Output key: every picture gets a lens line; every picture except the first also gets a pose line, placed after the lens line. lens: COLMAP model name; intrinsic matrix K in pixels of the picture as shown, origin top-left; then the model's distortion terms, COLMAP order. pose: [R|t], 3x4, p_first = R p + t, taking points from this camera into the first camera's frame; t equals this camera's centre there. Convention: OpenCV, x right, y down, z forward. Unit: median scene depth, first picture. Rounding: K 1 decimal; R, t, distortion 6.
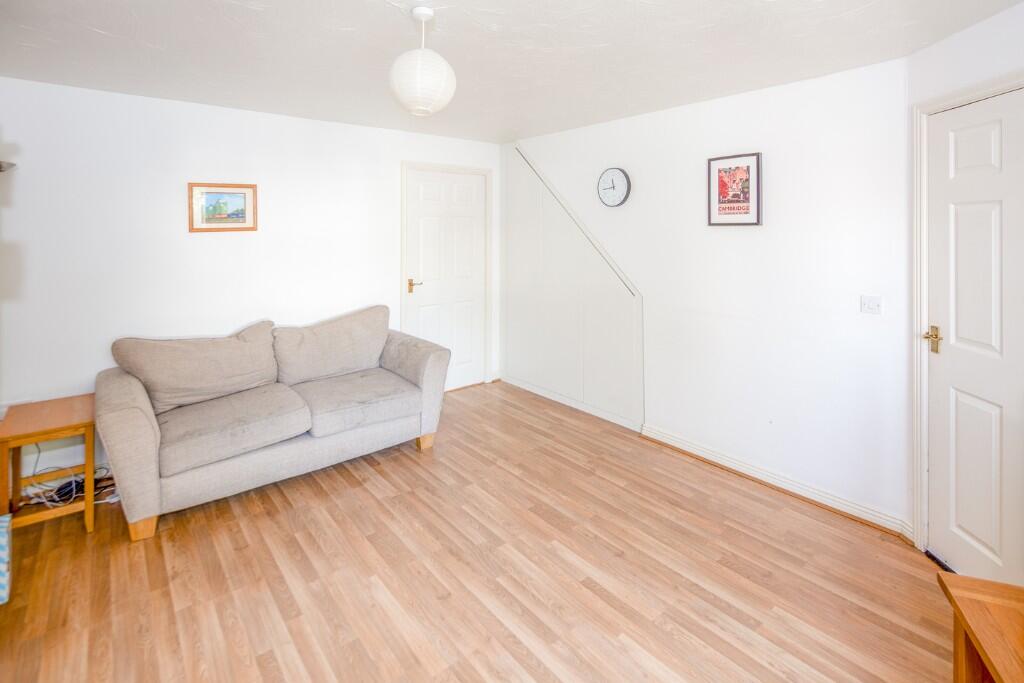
lens RADIAL K [[495.3, 0, 516.0], [0, 495.3, 337.2], [0, 0, 1]] dist [0.002108, -0.000523]
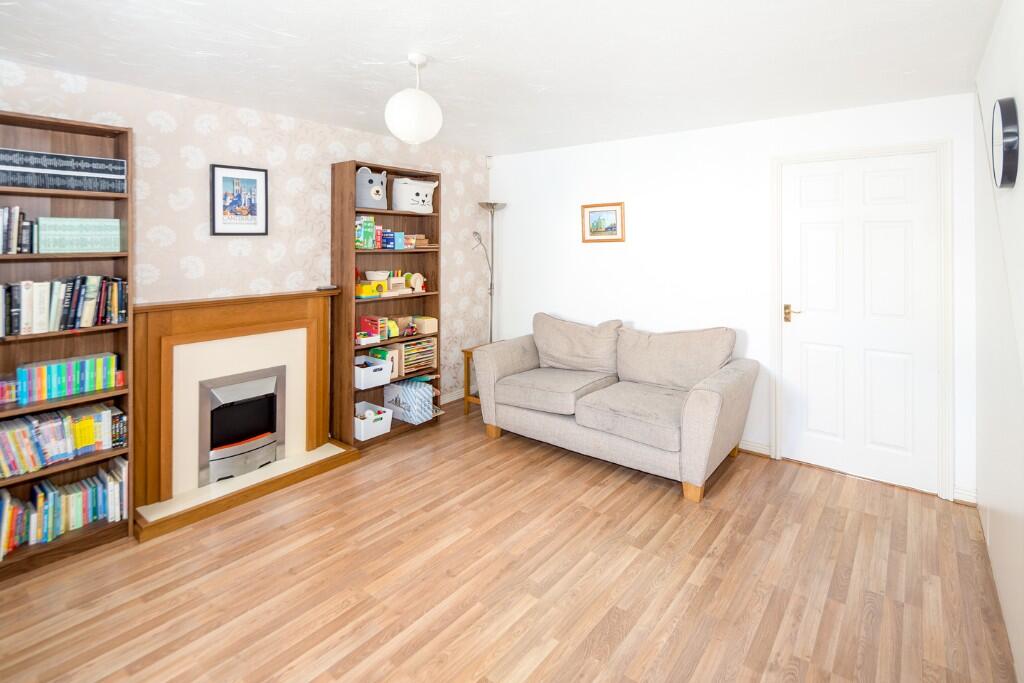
lens RADIAL K [[495.3, 0, 534.8], [0, 495.3, 326.1], [0, 0, 1]] dist [0.002108, -0.000523]
pose [[0.226849, 0.169059, -0.959145, 0.637807], [-0.212508, 0.969682, 0.120655, -0.131940], [0.950463, 0.176455, 0.255898, 0.600301]]
